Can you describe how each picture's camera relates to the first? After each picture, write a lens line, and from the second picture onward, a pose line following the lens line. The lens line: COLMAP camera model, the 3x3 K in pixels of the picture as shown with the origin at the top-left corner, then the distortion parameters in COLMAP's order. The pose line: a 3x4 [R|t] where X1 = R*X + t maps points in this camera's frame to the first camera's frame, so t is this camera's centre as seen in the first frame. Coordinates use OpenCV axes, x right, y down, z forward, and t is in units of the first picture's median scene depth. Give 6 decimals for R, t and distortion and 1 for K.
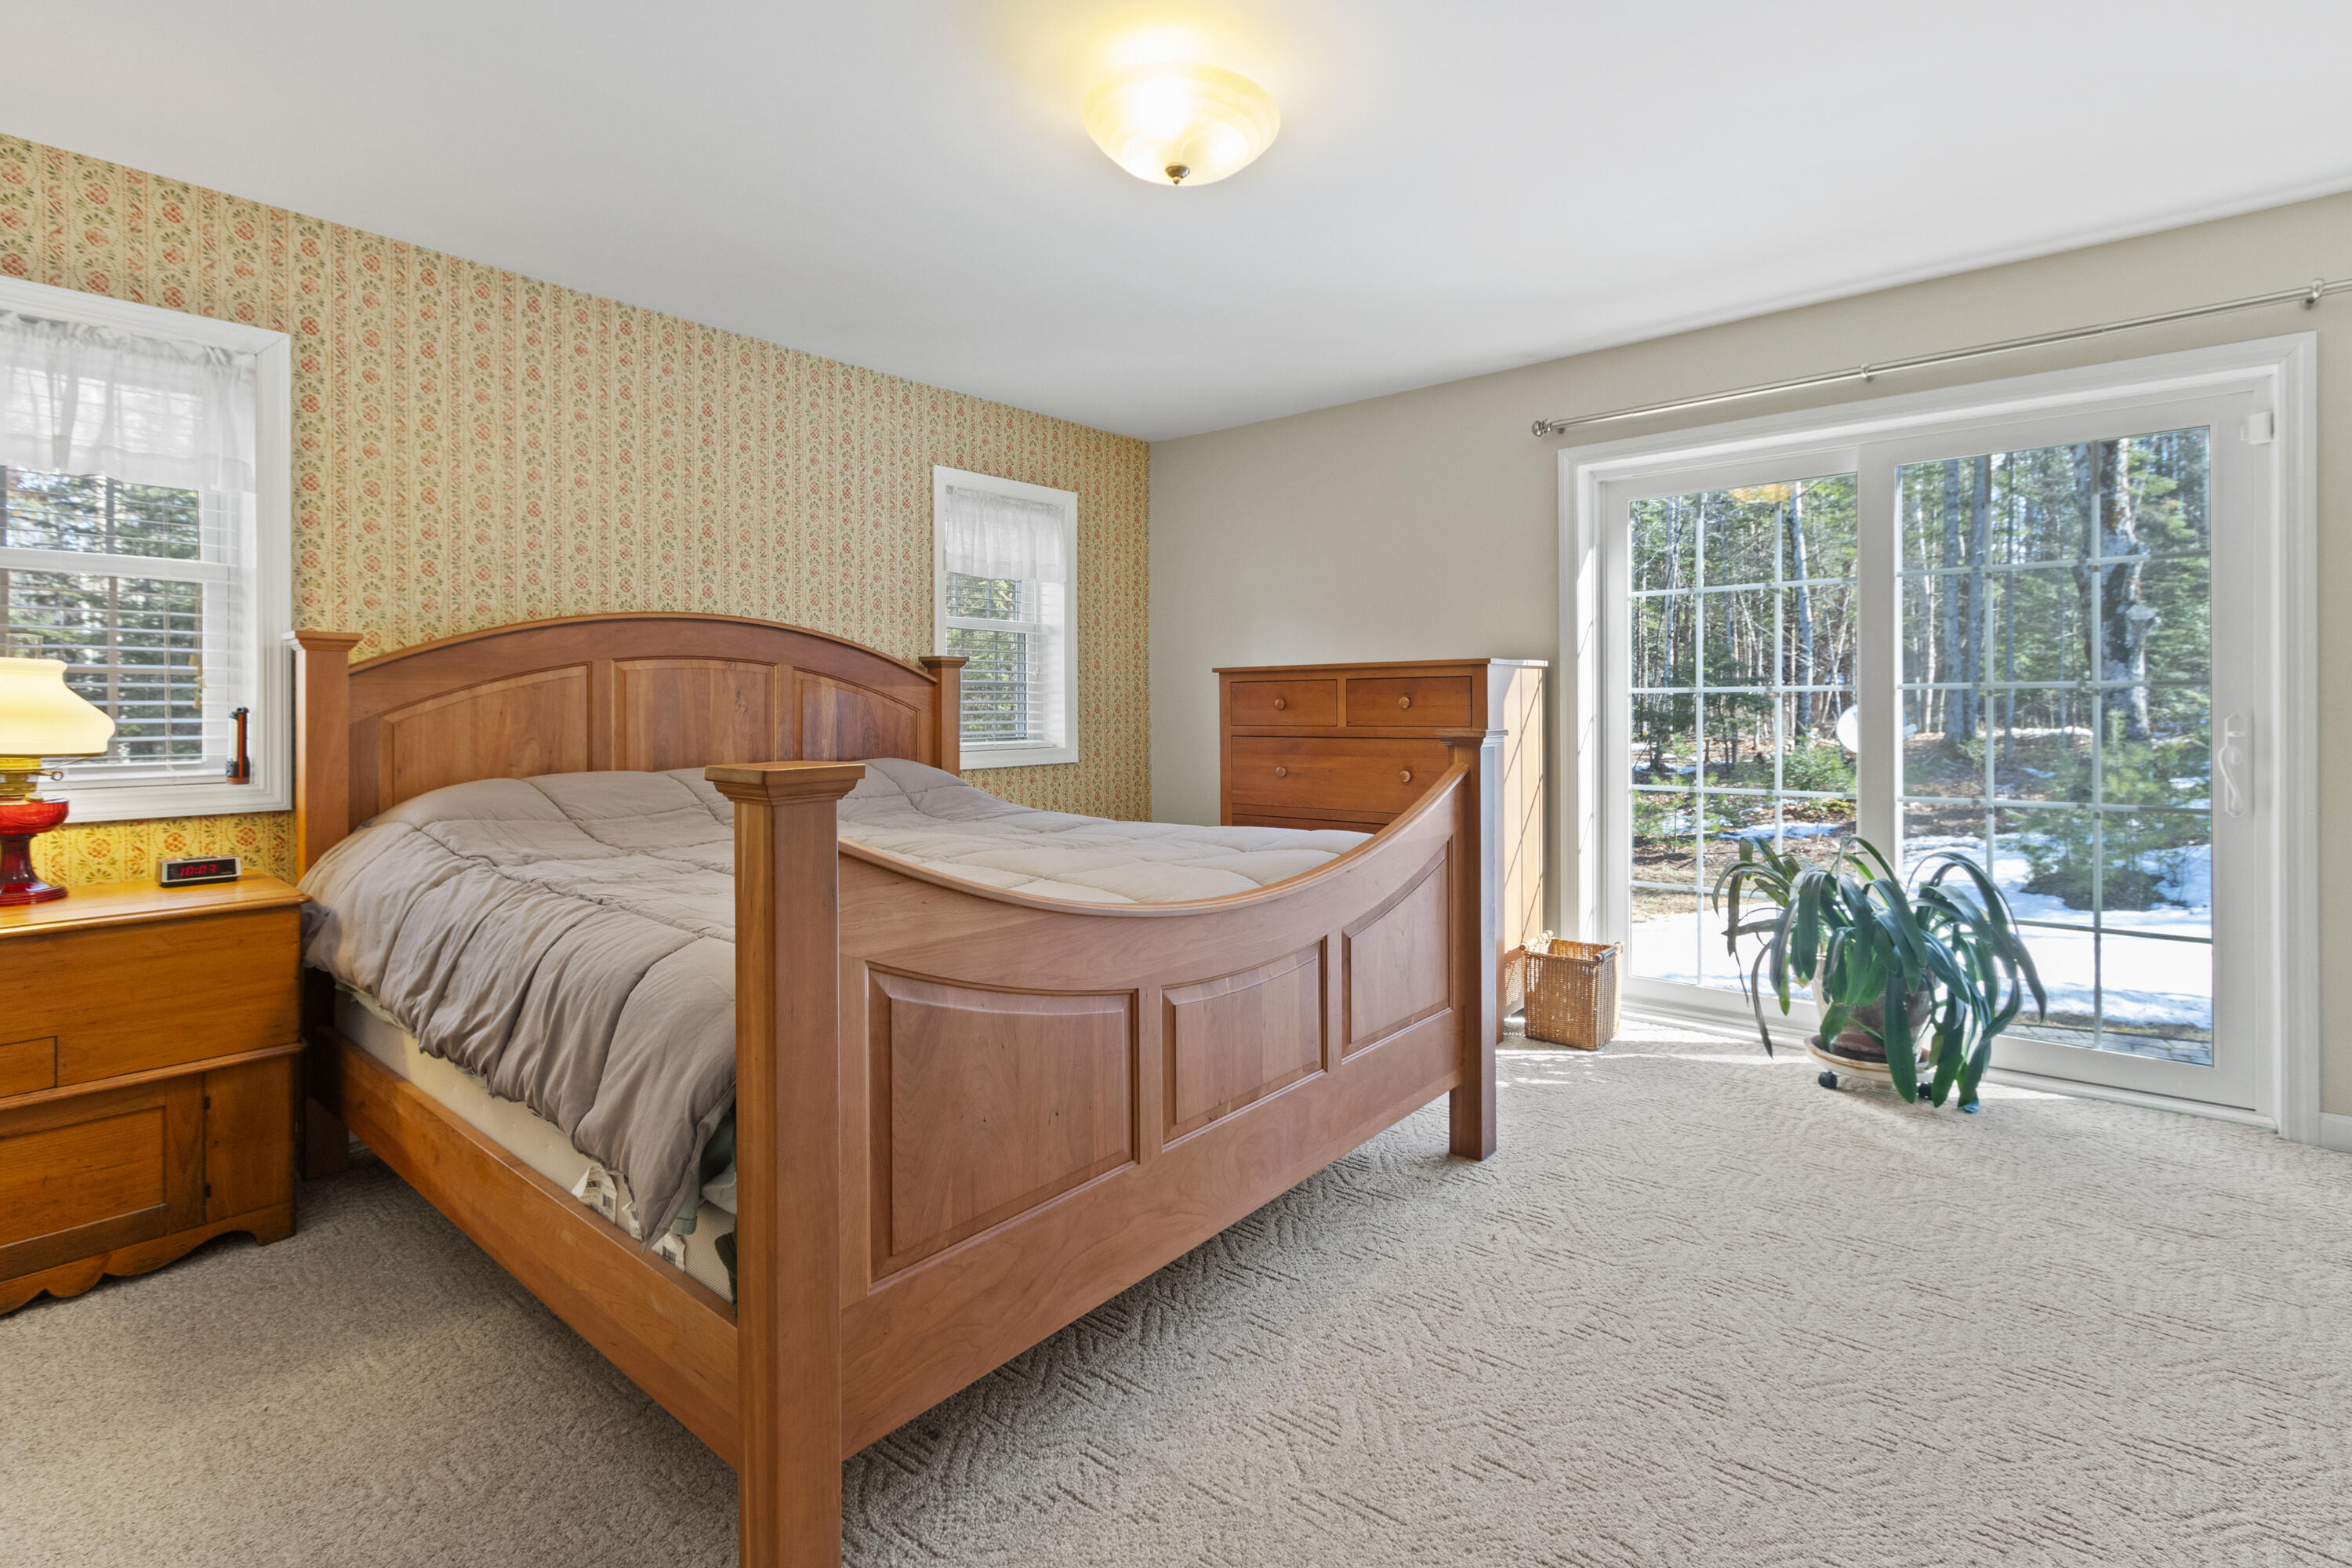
lens RADIAL K [[1097.7, 0, 1174.1], [0, 1097.7, 709.0], [0, 0, 1]] dist [0.011182, -0.000251]
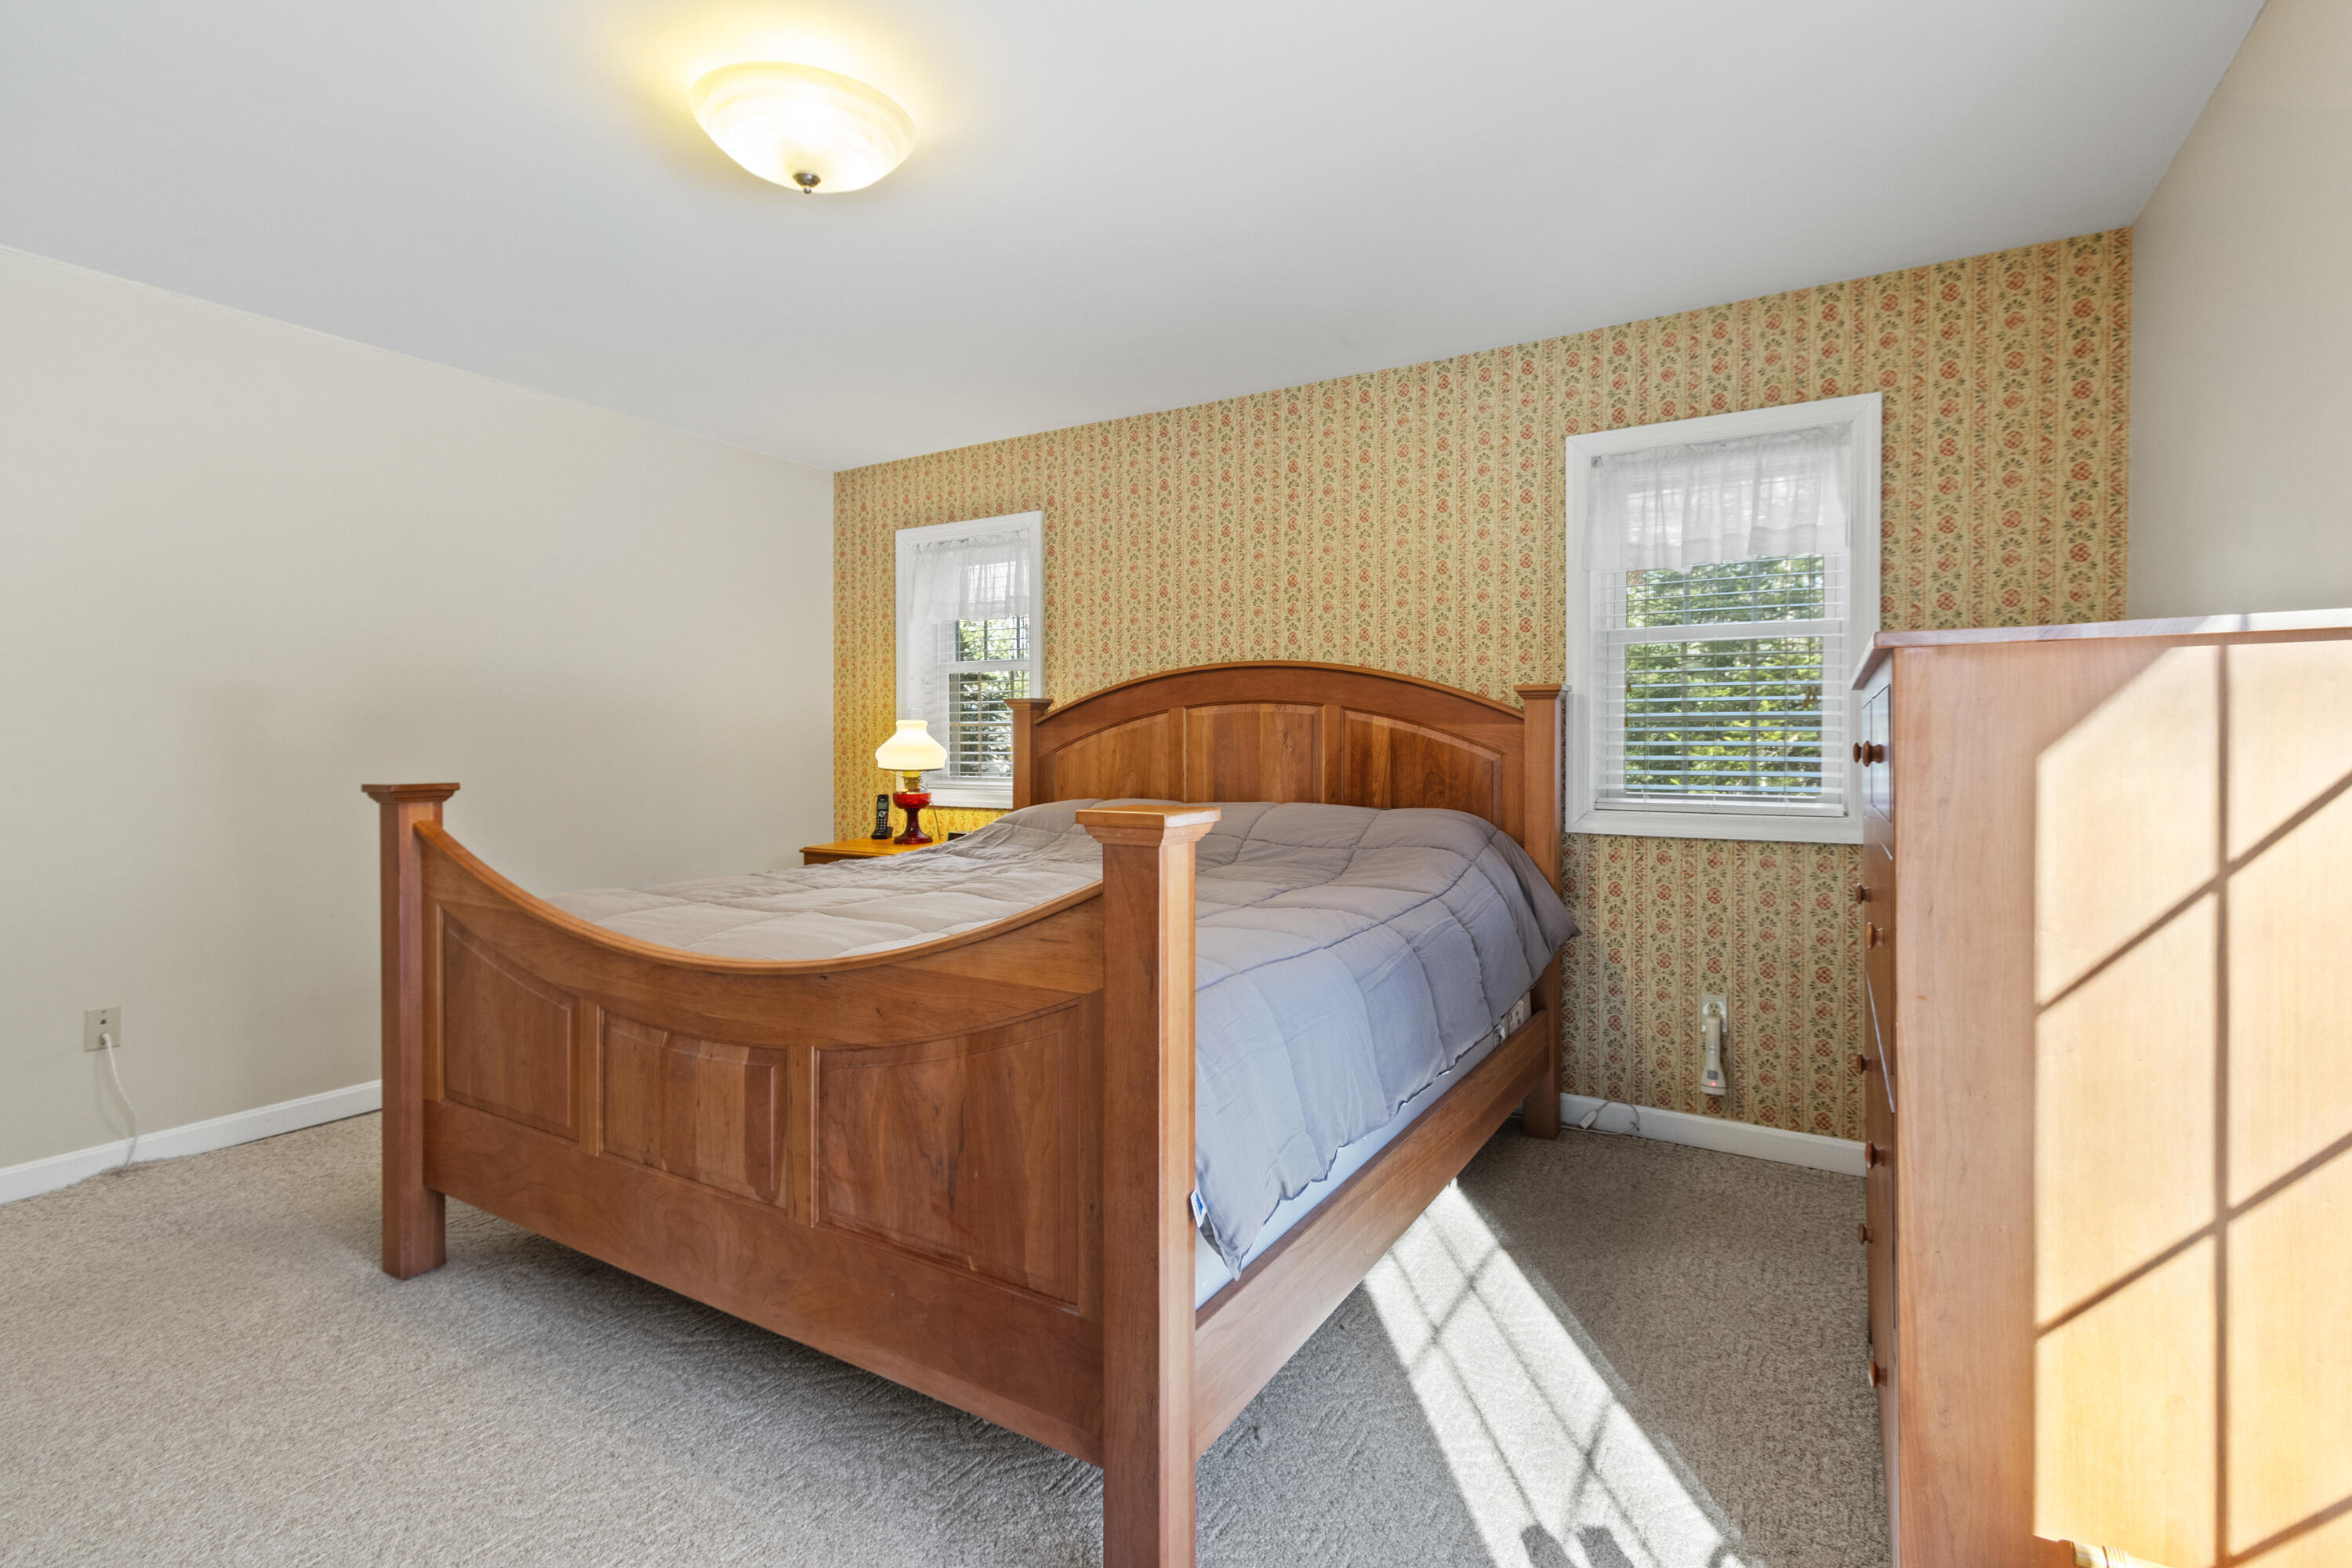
lens RADIAL K [[1093.2, 0, 1171.3], [0, 1093.2, 748.0], [0, 0, 1]] dist [0.002899, -0.000360]
pose [[0.152094, 0.007189, -0.988340, 0.600094], [-0.007141, 0.999955, 0.006174, -0.007077], [0.988340, 0.006118, 0.152139, 0.728099]]
